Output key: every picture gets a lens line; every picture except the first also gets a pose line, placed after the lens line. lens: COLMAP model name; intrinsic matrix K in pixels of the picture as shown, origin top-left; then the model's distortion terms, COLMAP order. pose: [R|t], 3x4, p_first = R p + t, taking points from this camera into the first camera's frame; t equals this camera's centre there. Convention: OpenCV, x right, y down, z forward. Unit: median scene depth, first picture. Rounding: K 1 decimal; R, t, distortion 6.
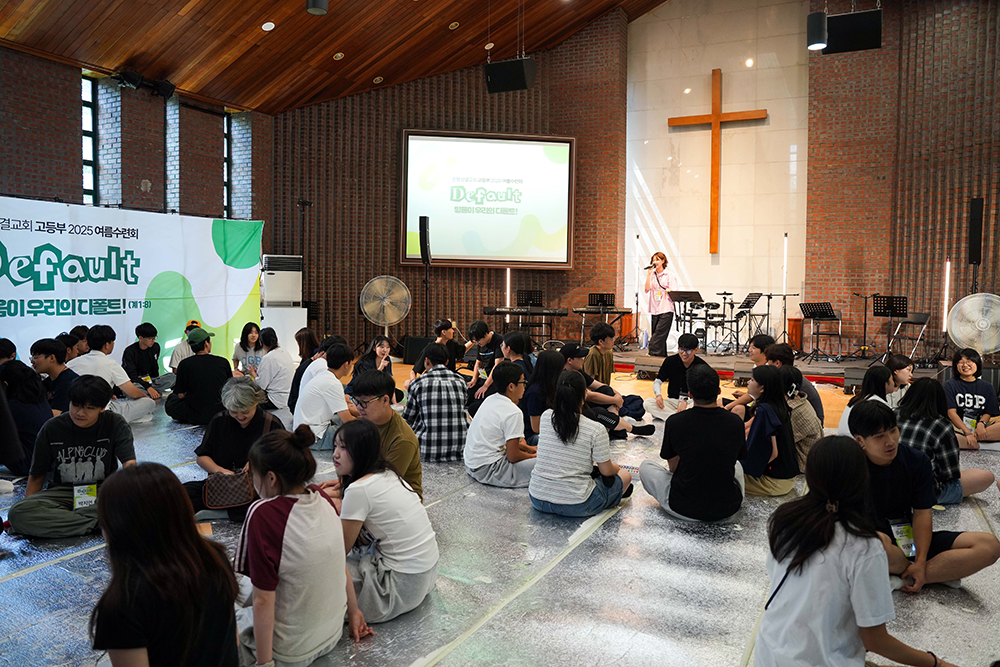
lens RADIAL K [[761.3, 0, 500.0], [0, 761.3, 333.5], [0, 0, 1]] dist [-0.043545, 0.001156]
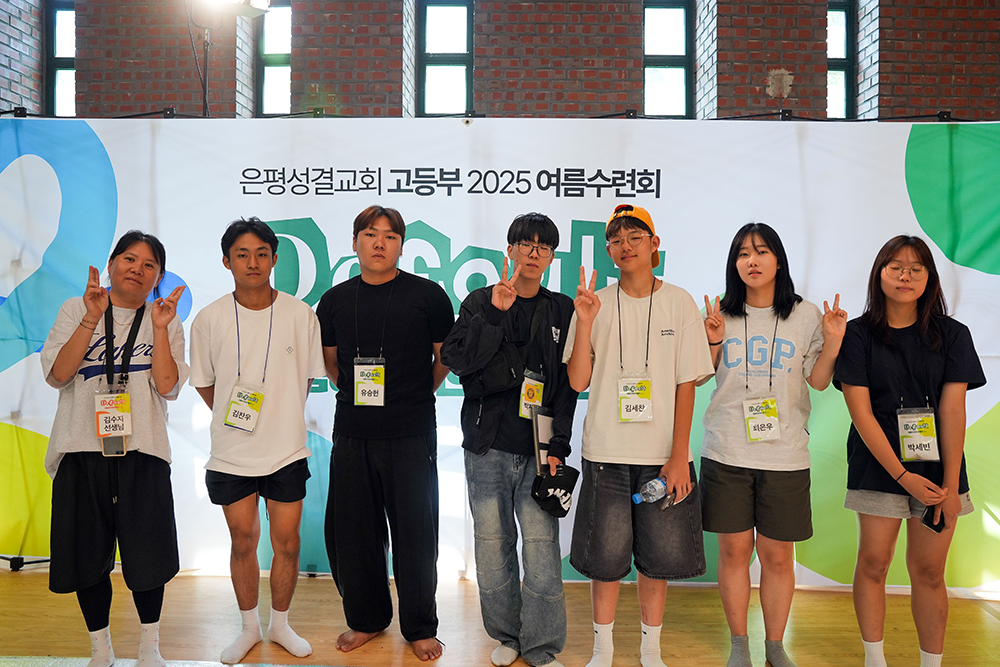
lens RADIAL K [[761.3, 0, 500.0], [0, 761.3, 333.5], [0, 0, 1]] dist [-0.043545, 0.001156]
pose [[0.483285, 0.044467, -0.874333, -0.184399], [-0.052813, 0.998371, 0.021584, -0.060800], [0.873869, 0.035745, 0.484846, 0.737351]]
